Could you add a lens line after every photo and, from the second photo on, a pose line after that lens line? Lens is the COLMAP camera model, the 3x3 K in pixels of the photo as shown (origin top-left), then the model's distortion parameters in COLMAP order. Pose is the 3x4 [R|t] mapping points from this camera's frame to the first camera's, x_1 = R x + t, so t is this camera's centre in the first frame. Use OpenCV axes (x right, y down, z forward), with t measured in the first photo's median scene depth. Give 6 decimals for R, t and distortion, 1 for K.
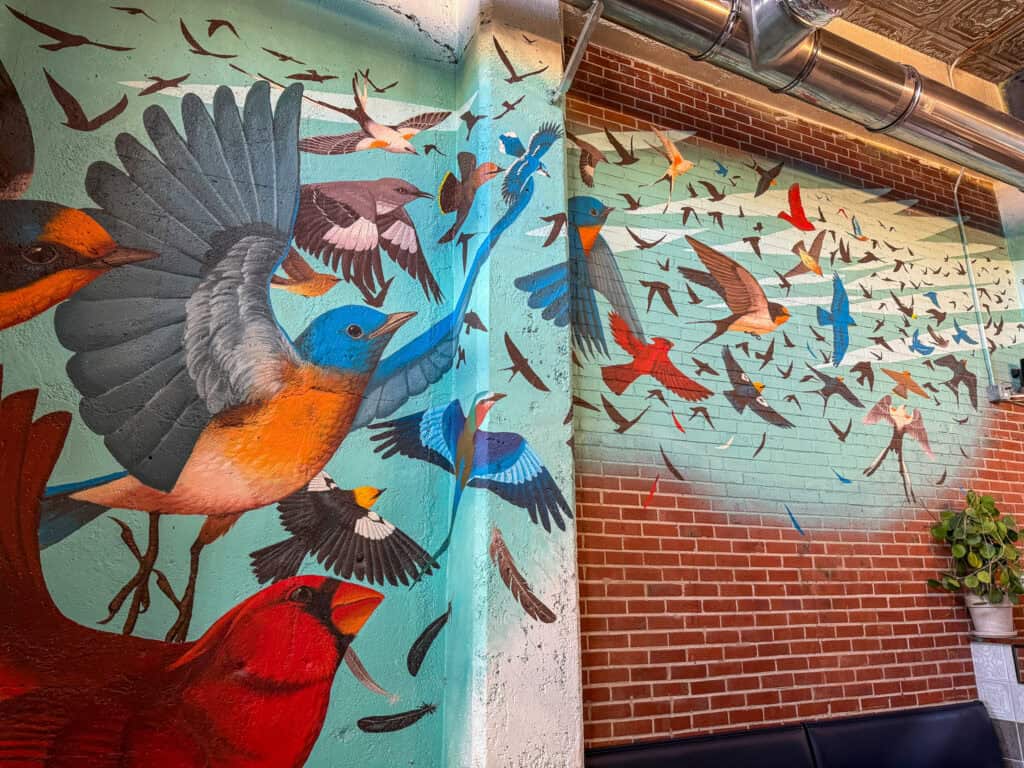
lens RADIAL K [[711.4, 0, 512.0], [0, 711.4, 384.0], [0, 0, 1]] dist [0.086847, -0.117381]
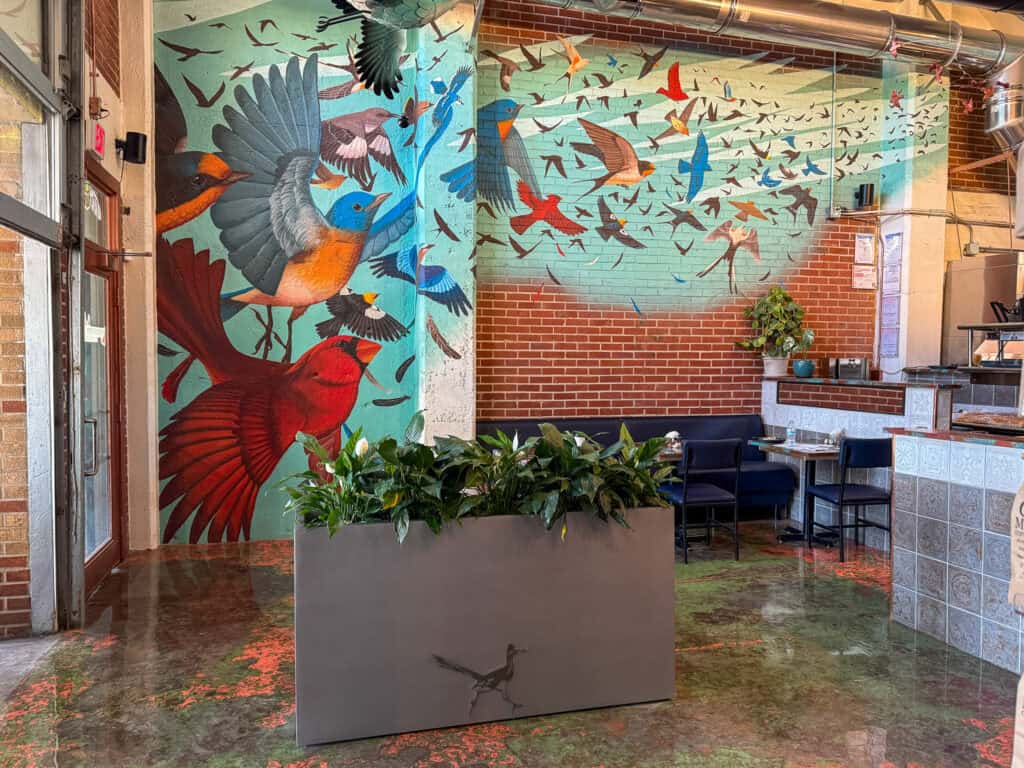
lens RADIAL K [[766.0, 0, 523.3], [0, 766.0, 398.1], [0, 0, 1]] dist [0.130653, -0.253217]
pose [[0.987018, 0.020881, -0.159246, 0.458471], [0.031902, 0.946268, 0.321805, -0.205463], [0.157409, -0.322708, 0.933318, -0.824069]]
